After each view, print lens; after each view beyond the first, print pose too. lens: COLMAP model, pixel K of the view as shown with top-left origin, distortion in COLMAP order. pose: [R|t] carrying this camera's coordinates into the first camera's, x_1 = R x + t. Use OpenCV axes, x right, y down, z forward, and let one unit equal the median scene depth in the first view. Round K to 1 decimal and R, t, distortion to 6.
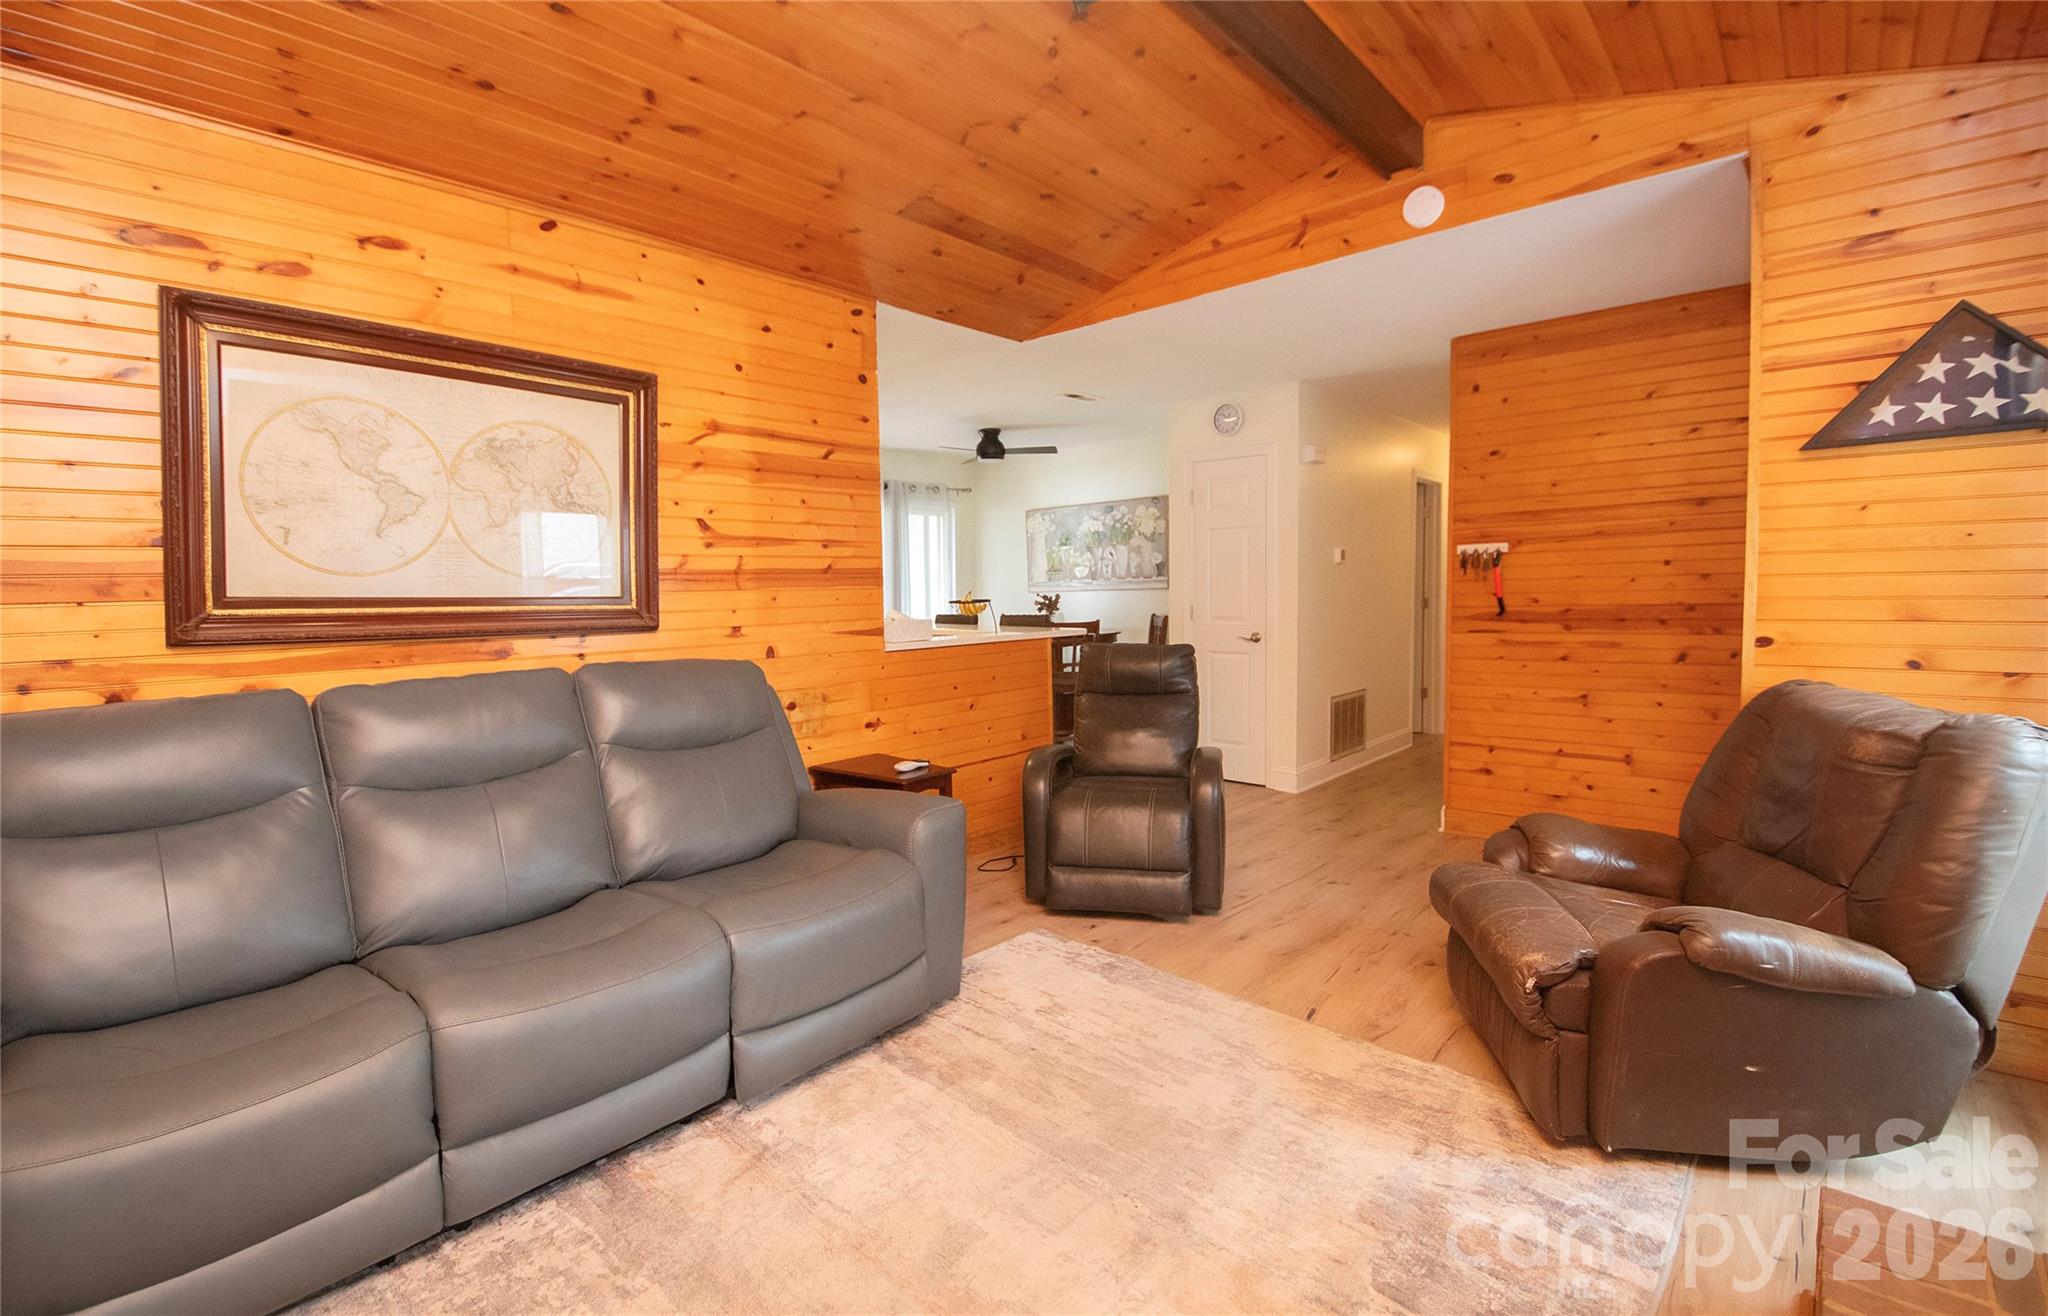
lens RADIAL K [[887.0, 0, 1049.4], [0, 887.0, 625.2], [0, 0, 1]] dist [-0.010905, -0.005203]
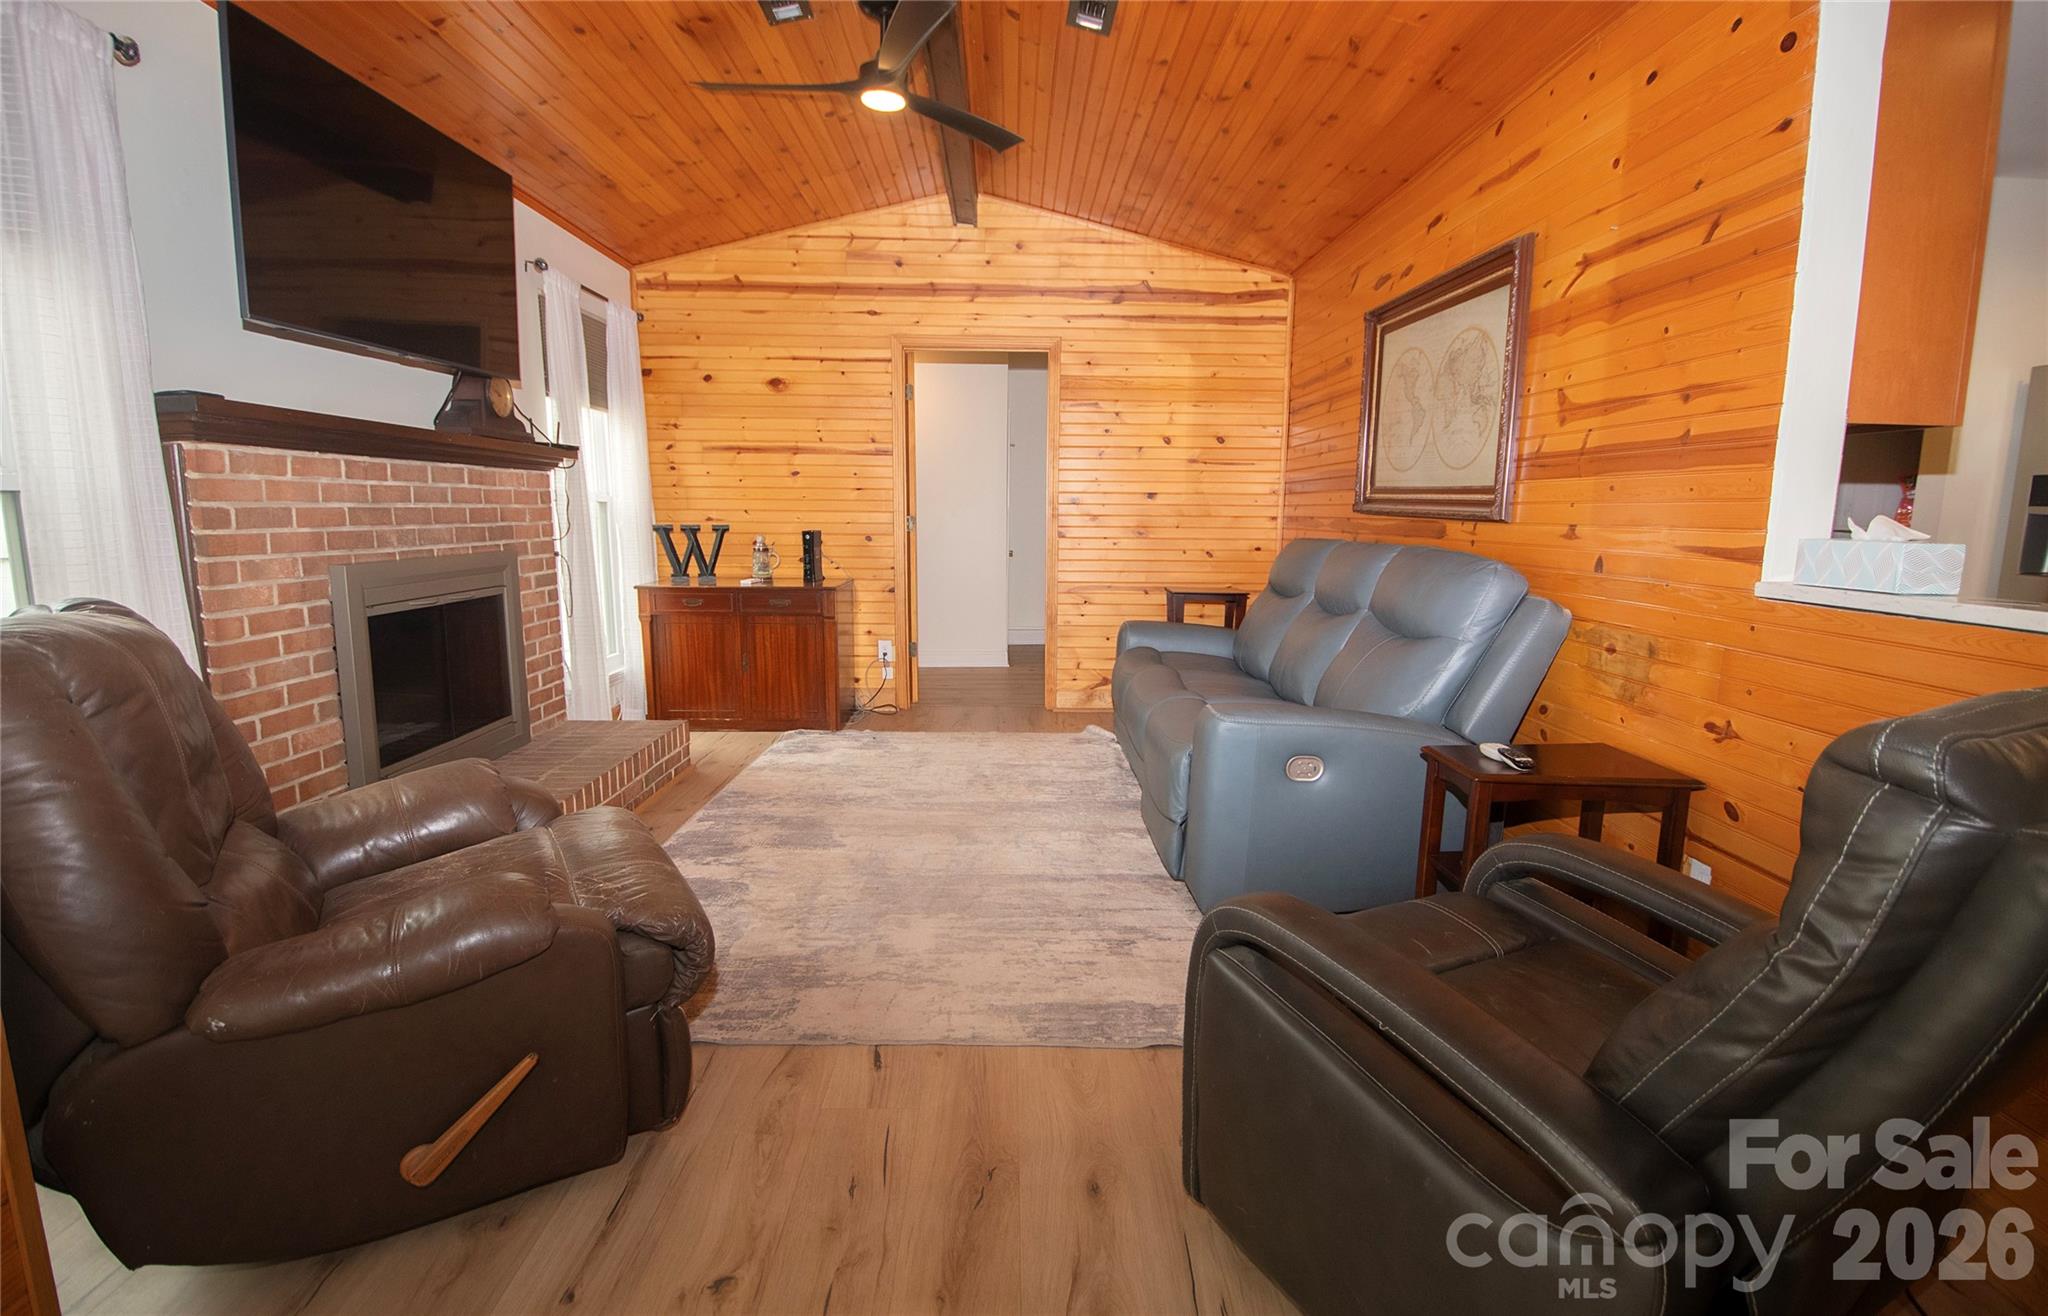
lens RADIAL K [[969.6, 0, 1018.0], [0, 969.6, 663.6], [0, 0, 1]] dist [0.003003, -0.007709]
pose [[-0.759811, 0.105944, -0.641453, 0.586783], [-0.033946, 0.978823, 0.201875, -0.035371], [0.649257, 0.175162, -0.740124, 1.378543]]
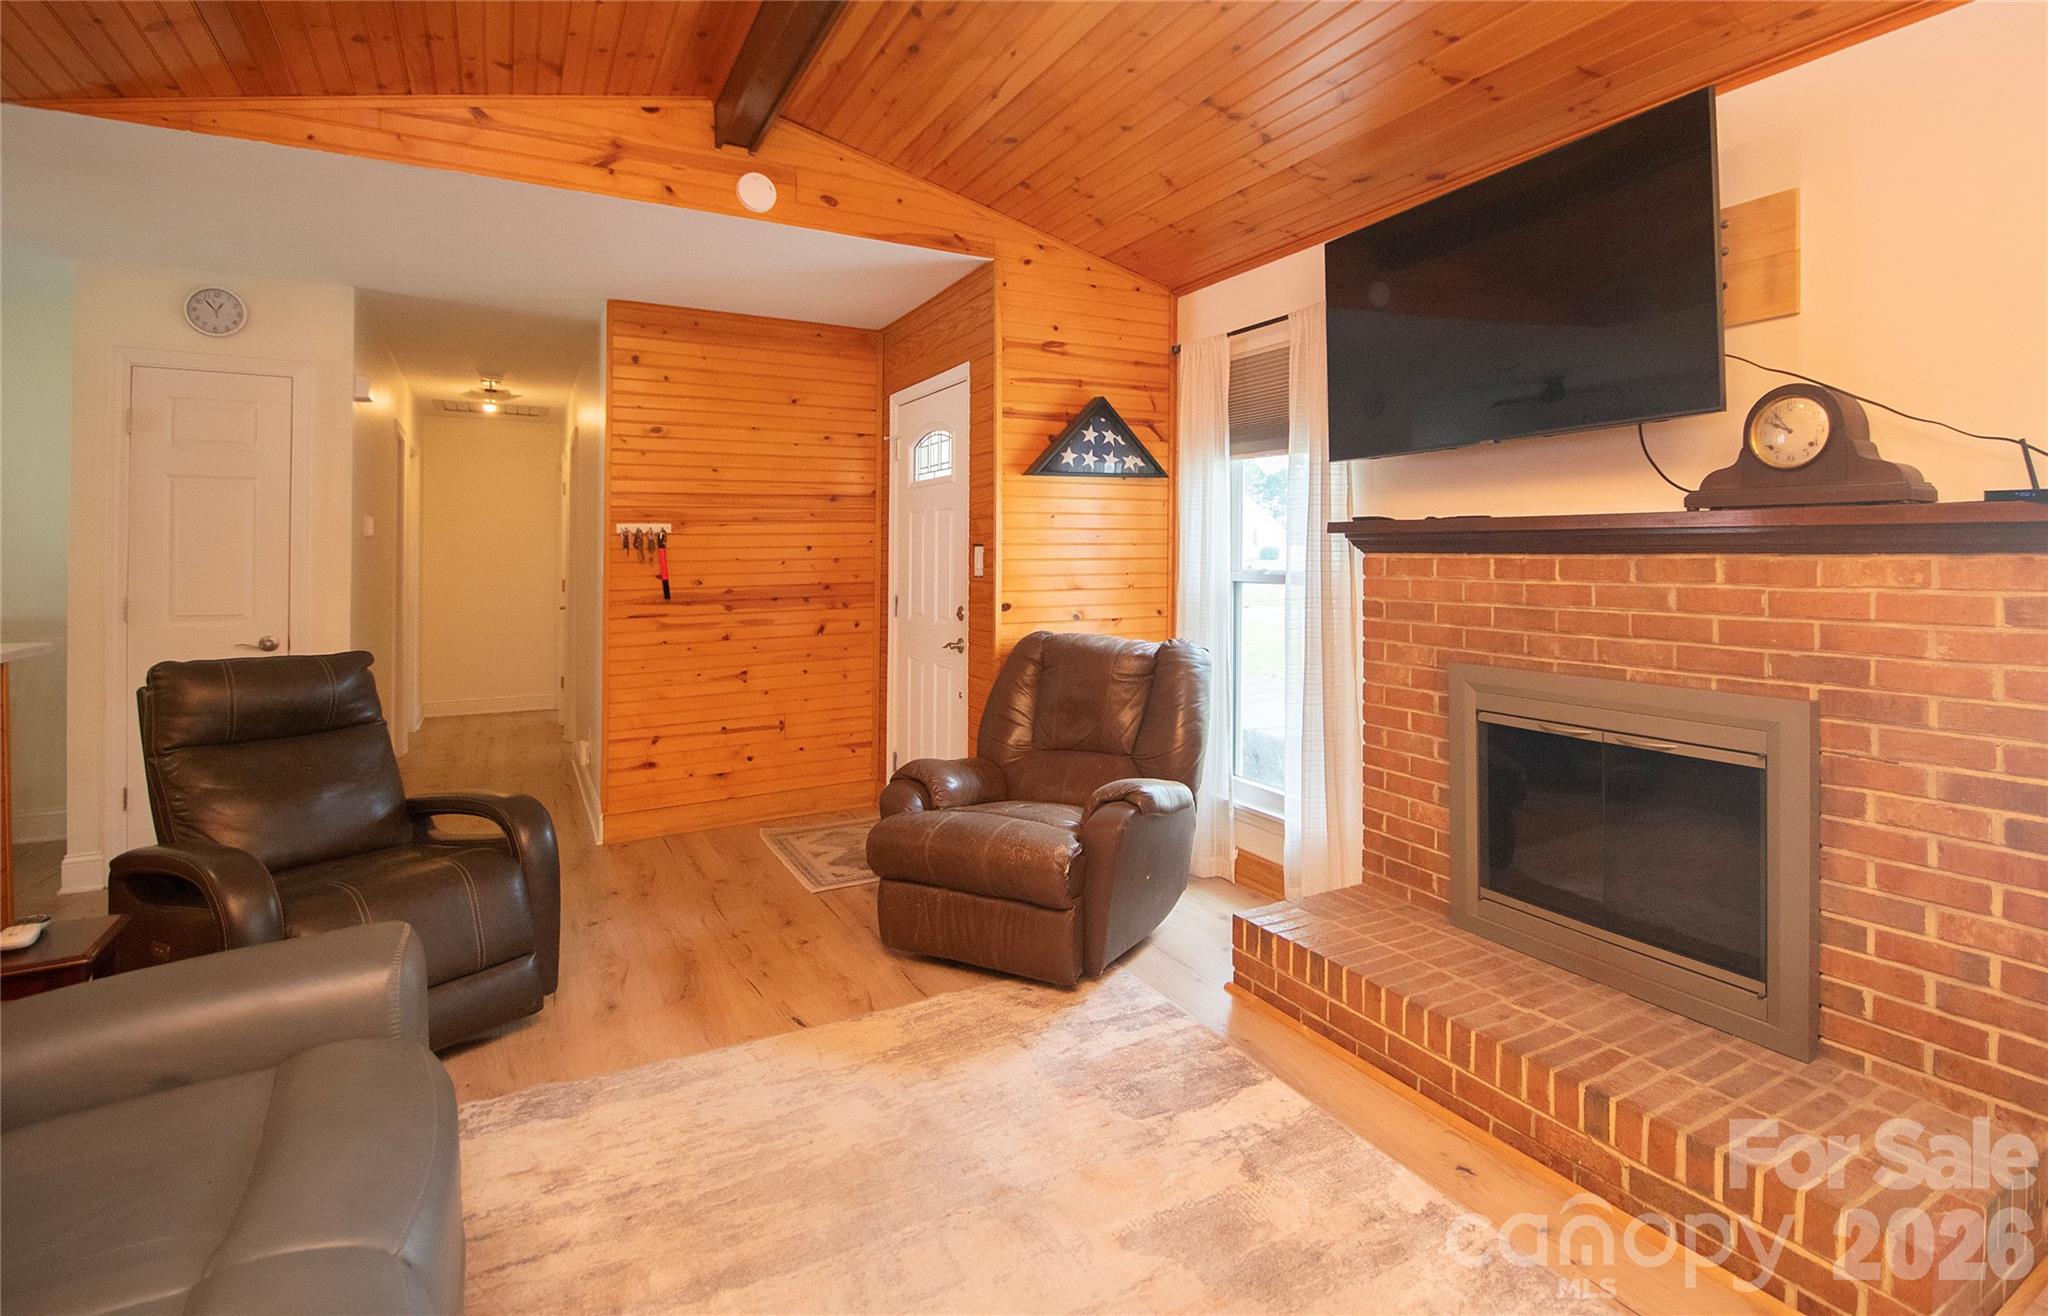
lens RADIAL K [[969.6, 0, 1139.2], [0, 969.6, 546.8], [0, 0, 1]] dist [0.003003, -0.007709]
pose [[0.298932, 0.024909, 0.953949, -0.506508], [0.041104, 0.998395, -0.038951, -0.007105], [-0.953389, 0.050855, 0.297428, 0.278160]]
